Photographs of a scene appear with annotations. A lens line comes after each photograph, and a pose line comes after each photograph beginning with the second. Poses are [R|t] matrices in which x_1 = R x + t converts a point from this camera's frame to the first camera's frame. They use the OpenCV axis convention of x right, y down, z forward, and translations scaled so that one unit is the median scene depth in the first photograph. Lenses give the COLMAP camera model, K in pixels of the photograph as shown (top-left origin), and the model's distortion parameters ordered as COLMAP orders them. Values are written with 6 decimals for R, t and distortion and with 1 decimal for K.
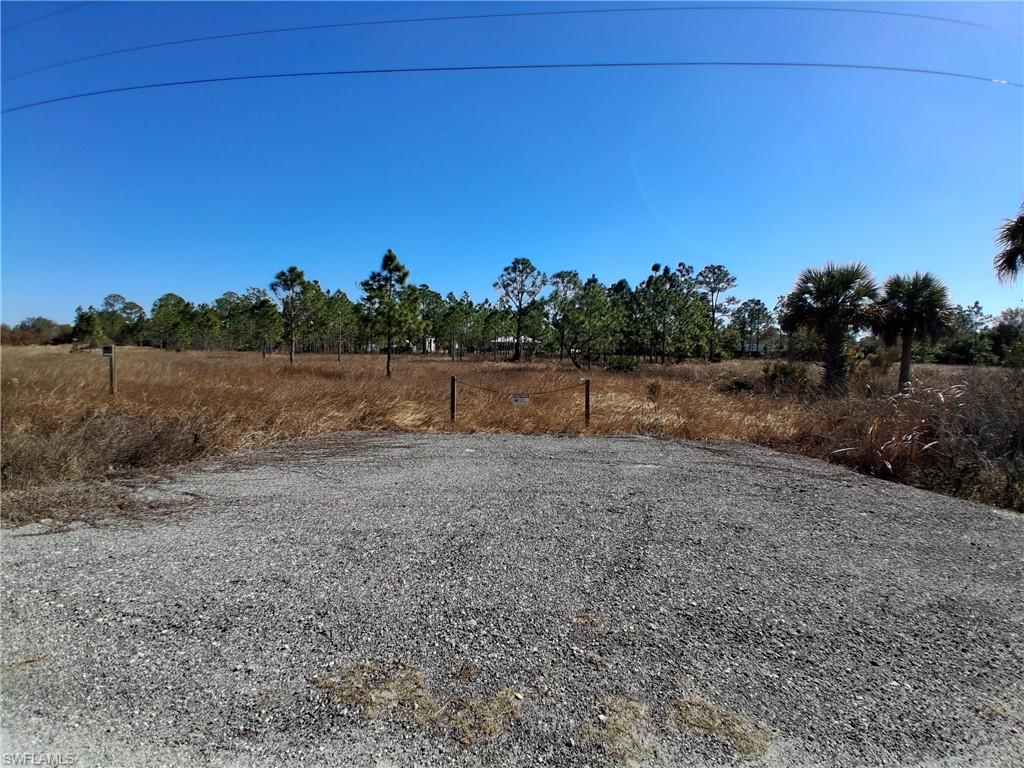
lens RADIAL K [[506.7, 0, 513.3], [0, 506.7, 387.0], [0, 0, 1]] dist [0.006107, -0.045653]
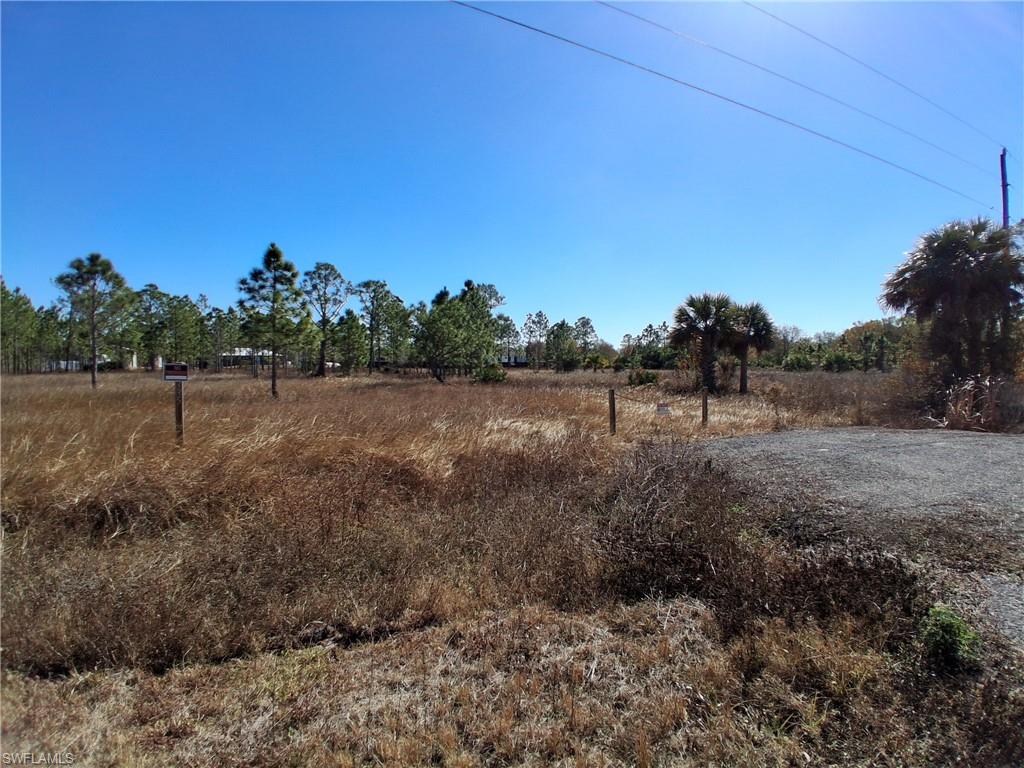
lens RADIAL K [[506.7, 0, 513.3], [0, 506.7, 387.0], [0, 0, 1]] dist [0.006107, -0.045653]
pose [[0.853983, -0.038127, 0.518902, -0.171977], [0.050759, 0.998659, -0.010159, -0.005209], [-0.517819, 0.035015, 0.854773, 0.052795]]
